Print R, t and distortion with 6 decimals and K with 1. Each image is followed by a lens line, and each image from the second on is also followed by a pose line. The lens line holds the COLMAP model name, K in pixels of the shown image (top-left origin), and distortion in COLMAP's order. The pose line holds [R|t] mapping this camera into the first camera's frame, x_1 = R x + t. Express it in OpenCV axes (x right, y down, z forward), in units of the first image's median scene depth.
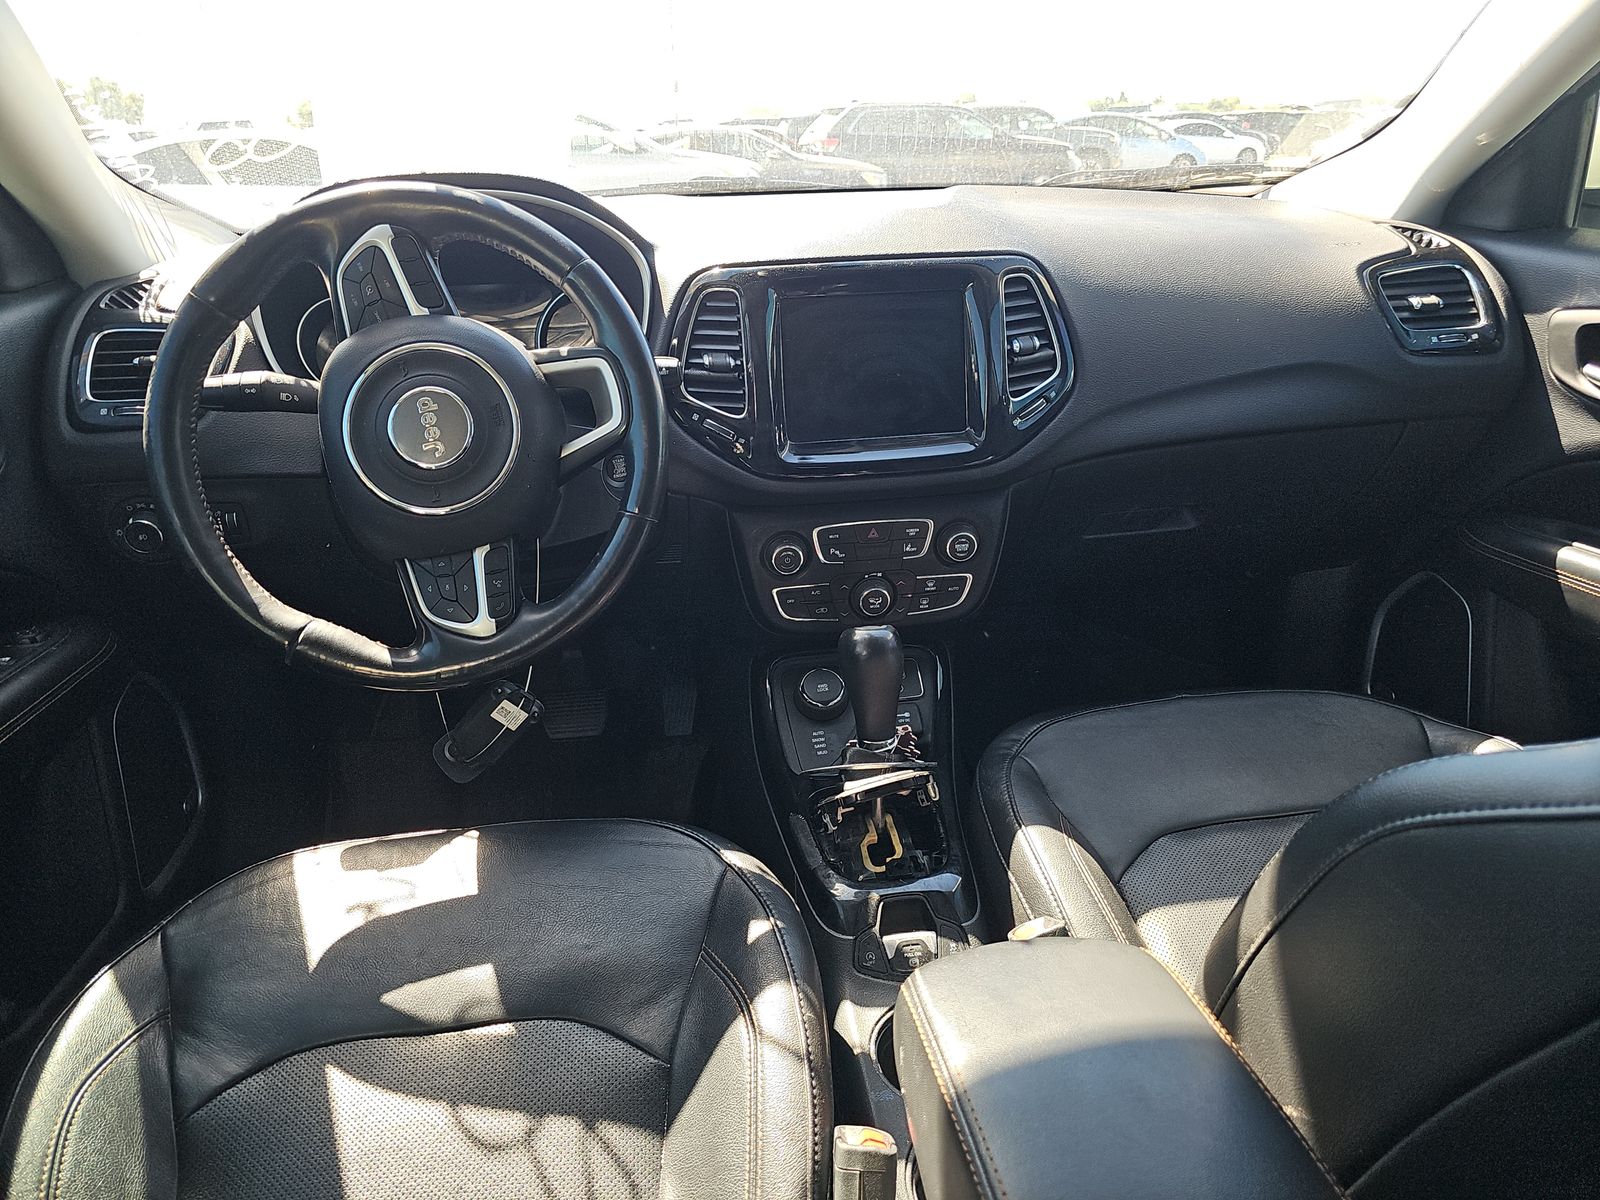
lens RADIAL K [[1132.2, 0, 800.0], [0, 1132.2, 600.0], [0, 0, 1]] dist [0.070322, -0.001952]
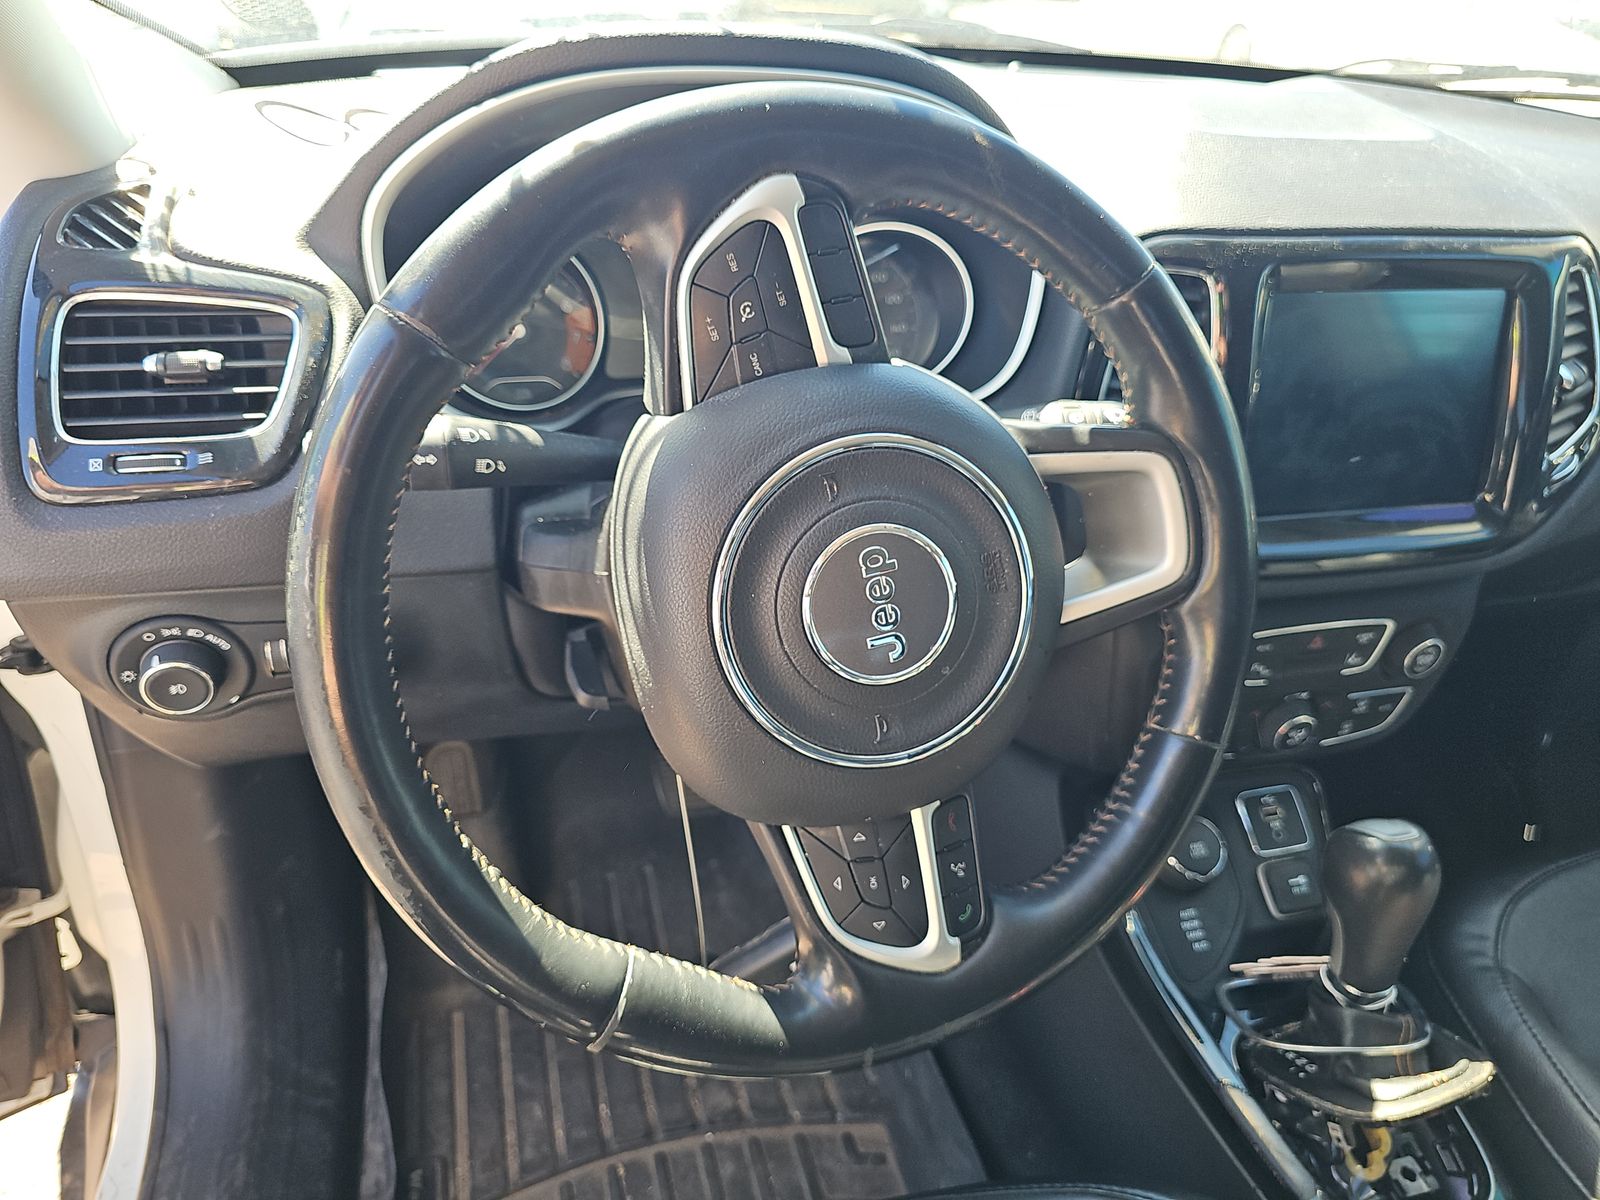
lens RADIAL K [[1138.0, 0, 797.0], [0, 1138.0, 562.6], [0, 0, 1]] dist [0.004461, 0.000134]
pose [[0.983036, 0.009376, 0.183174, -0.378565], [-0.035804, 0.989289, 0.141513, -0.199739], [-0.179885, -0.145670, 0.972842, 0.432791]]
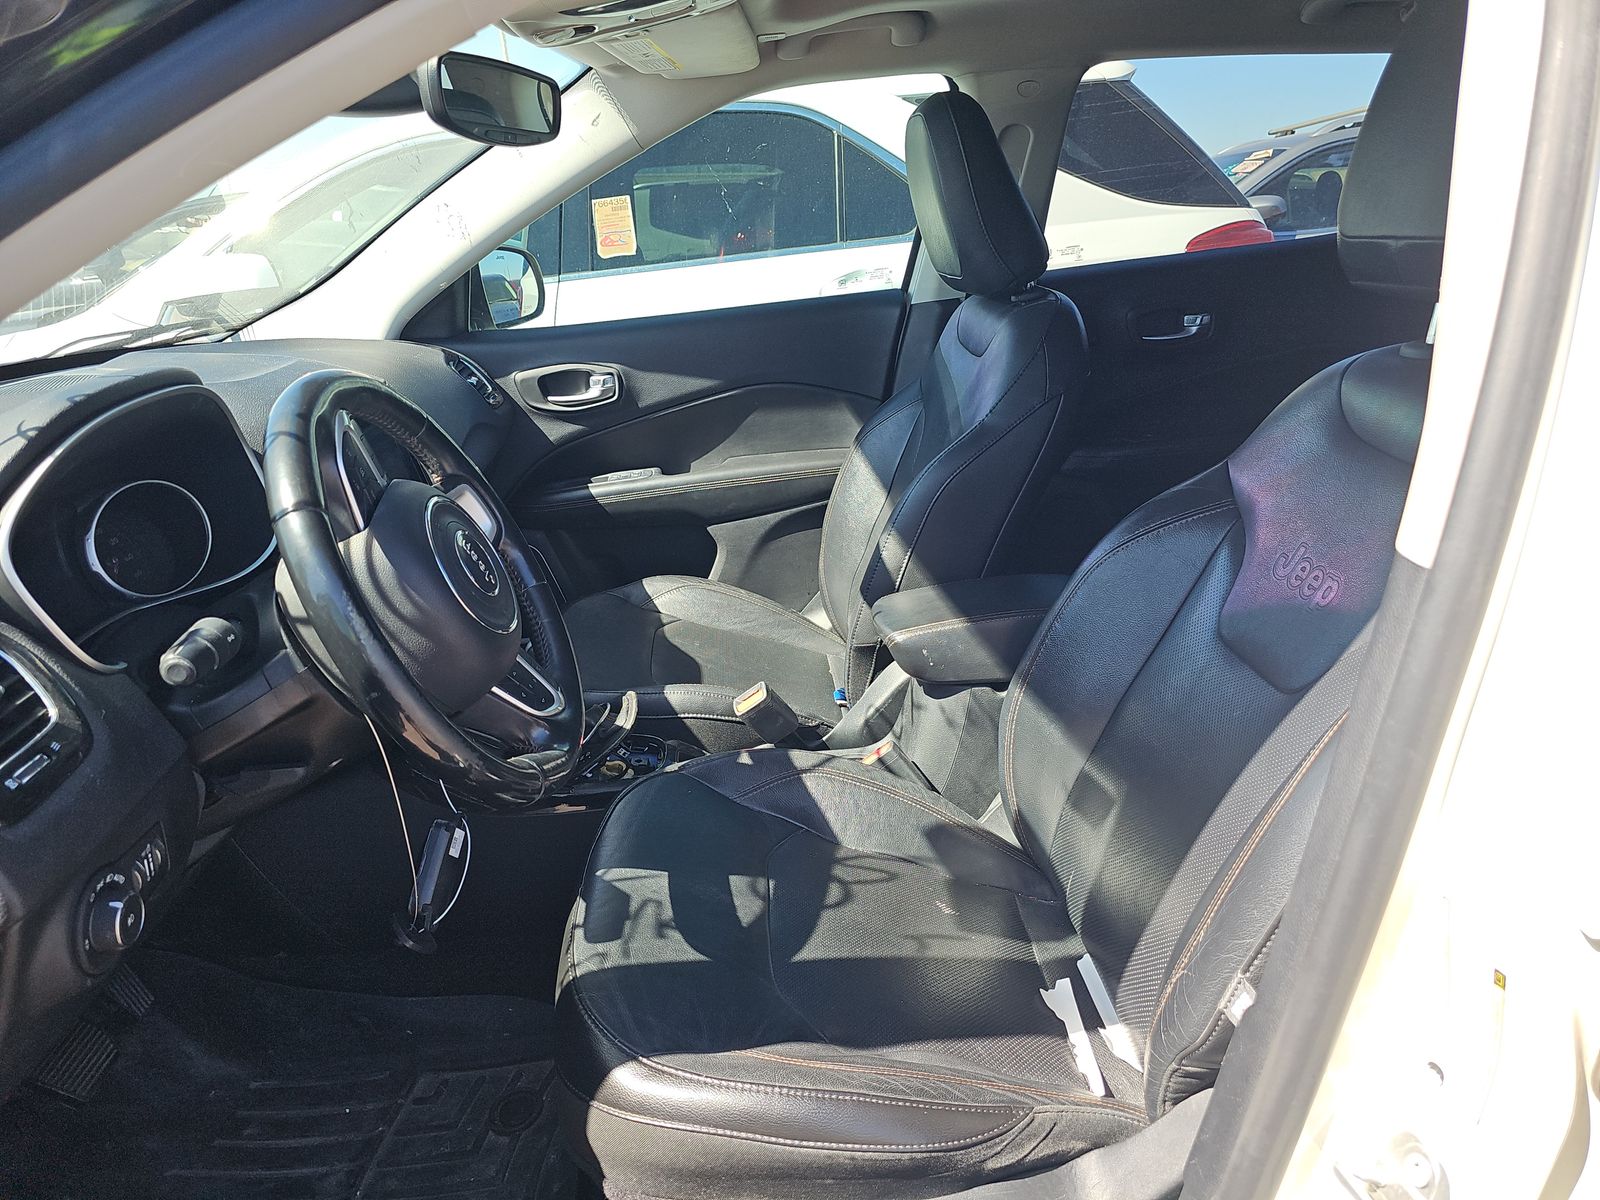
lens RADIAL K [[1132.2, 0, 800.0], [0, 1132.2, 600.0], [0, 0, 1]] dist [0.070322, -0.001952]
pose [[0.051187, -0.314896, 0.947745, -1.162637], [0.427711, 0.864466, 0.264125, -0.231951], [-0.902465, 0.391841, 0.178934, 0.442153]]
